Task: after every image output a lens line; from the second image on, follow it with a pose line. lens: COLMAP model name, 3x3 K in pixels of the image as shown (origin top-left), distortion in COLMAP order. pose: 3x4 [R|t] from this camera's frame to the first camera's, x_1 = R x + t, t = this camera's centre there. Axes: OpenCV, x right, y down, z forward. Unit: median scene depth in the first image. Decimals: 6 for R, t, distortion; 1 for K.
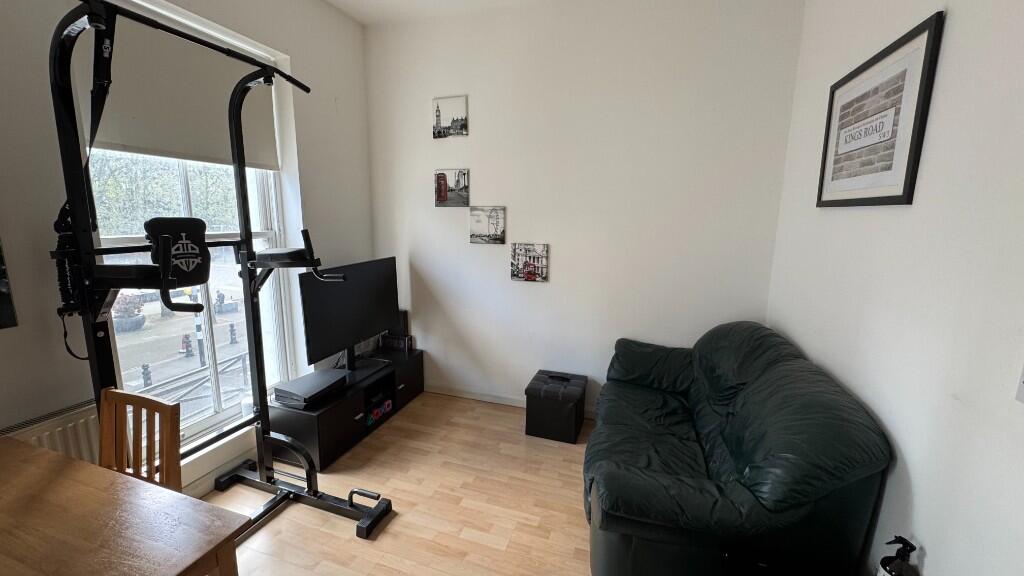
lens RADIAL K [[408.3, 0, 510.8], [0, 408.3, 285.6], [0, 0, 1]] dist [0.002120, 0.000224]
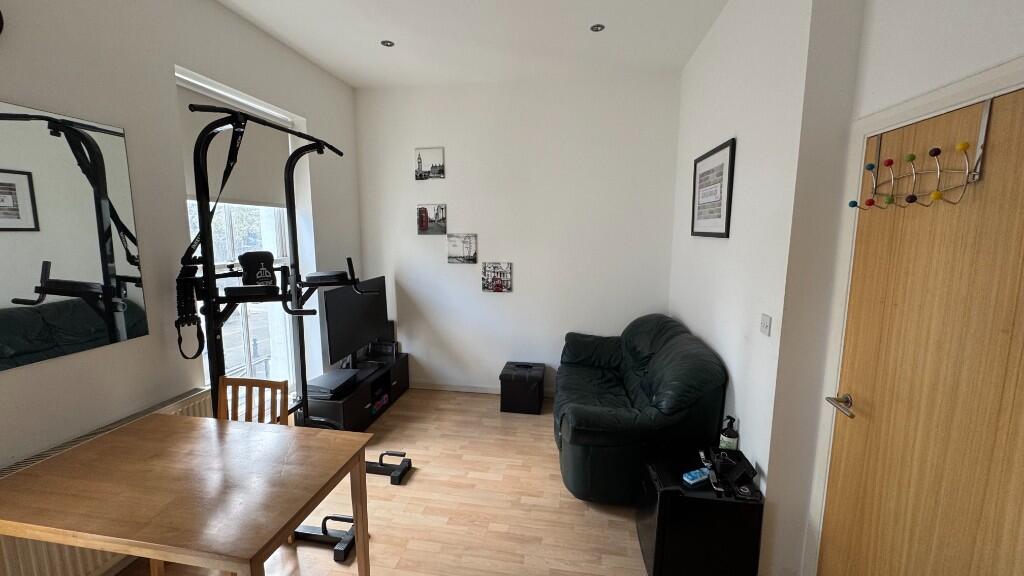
lens RADIAL K [[408.3, 0, 510.1], [0, 408.3, 284.8], [0, 0, 1]] dist [0.002120, 0.000224]
pose [[0.986773, -0.033415, 0.158630, -0.162306], [0.039793, 0.998515, -0.037200, 0.022220], [-0.157151, 0.043021, 0.986637, -0.369295]]
